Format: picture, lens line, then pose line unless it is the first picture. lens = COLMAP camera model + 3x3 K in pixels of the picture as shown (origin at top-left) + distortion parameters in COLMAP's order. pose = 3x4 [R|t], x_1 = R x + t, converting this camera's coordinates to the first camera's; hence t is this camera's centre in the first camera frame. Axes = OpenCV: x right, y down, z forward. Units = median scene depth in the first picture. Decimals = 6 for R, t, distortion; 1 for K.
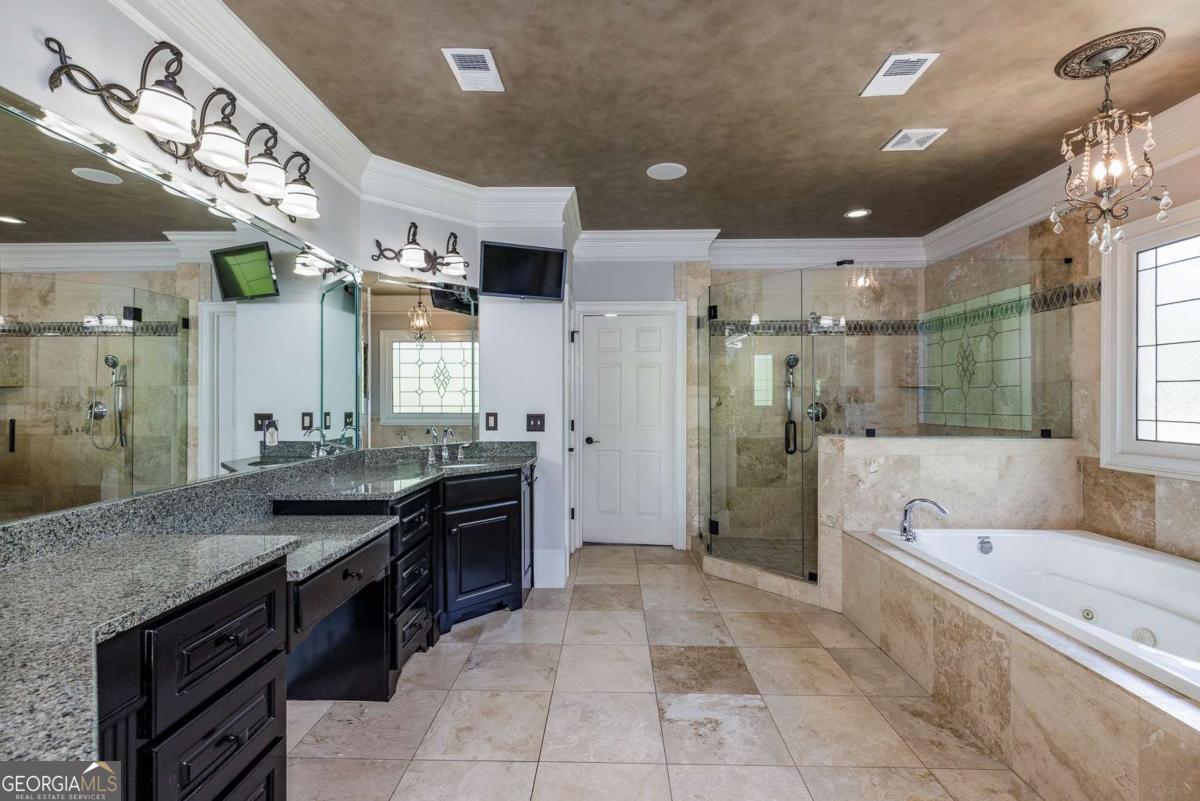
lens RADIAL K [[539.0, 0, 600.0], [0, 539.0, 395.2], [0, 0, 1]] dist [0.004109, -0.000642]
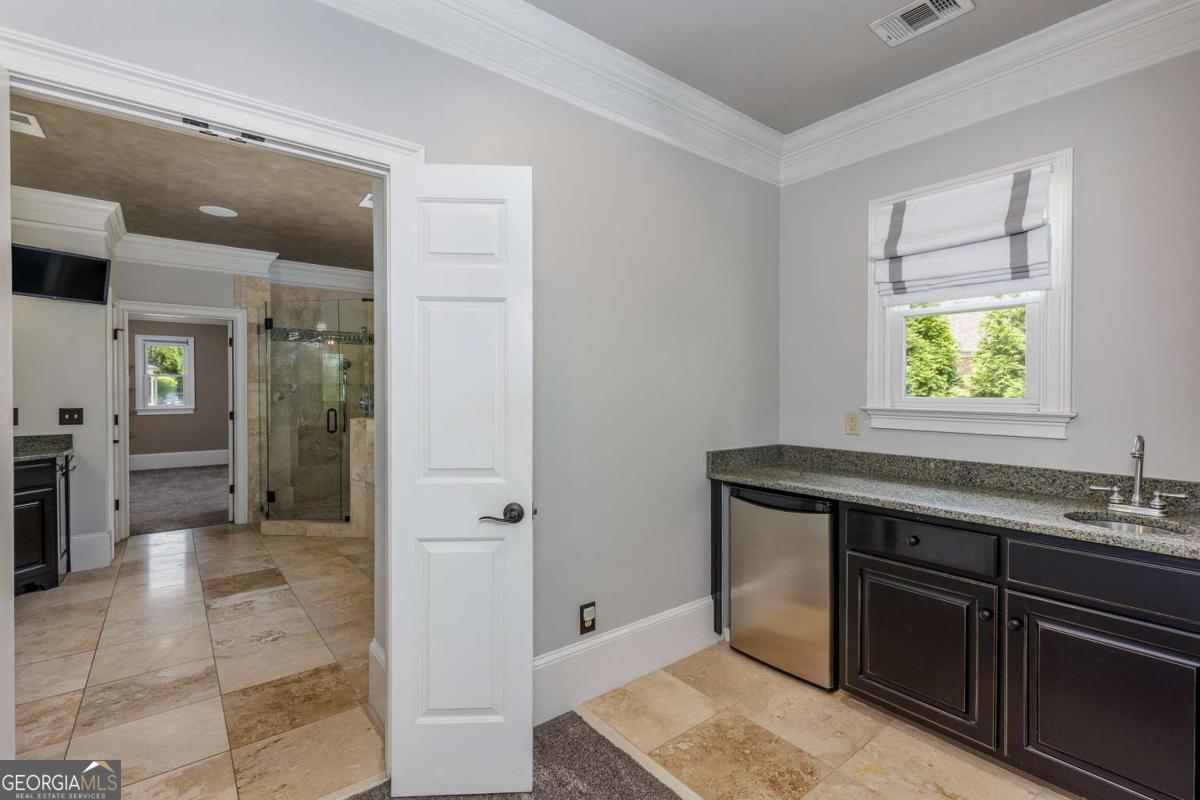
lens RADIAL K [[539.0, 0, 597.8], [0, 539.0, 395.8], [0, 0, 1]] dist [0.004109, -0.000642]
pose [[0.769685, -0.006354, 0.638392, -0.002212], [0.001554, 0.999966, 0.008078, 0.004107], [-0.638422, -0.005226, 0.769669, -0.527633]]
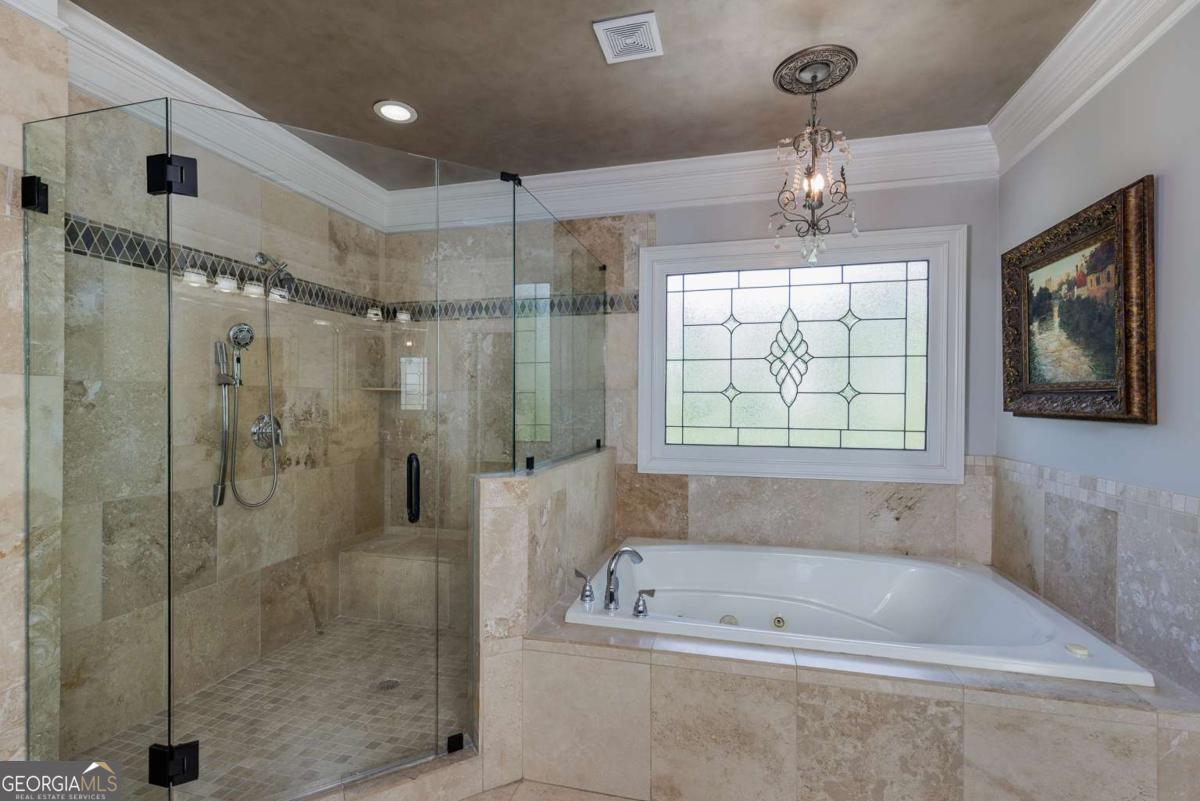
lens RADIAL K [[539.0, 0, 600.3], [0, 539.0, 404.5], [0, 0, 1]] dist [0.004109, -0.000642]
pose [[0.231614, -0.003388, 0.972802, -0.096944], [-0.006407, 0.999967, 0.005008, -0.003193], [-0.972787, -0.007392, 0.231584, 0.770724]]
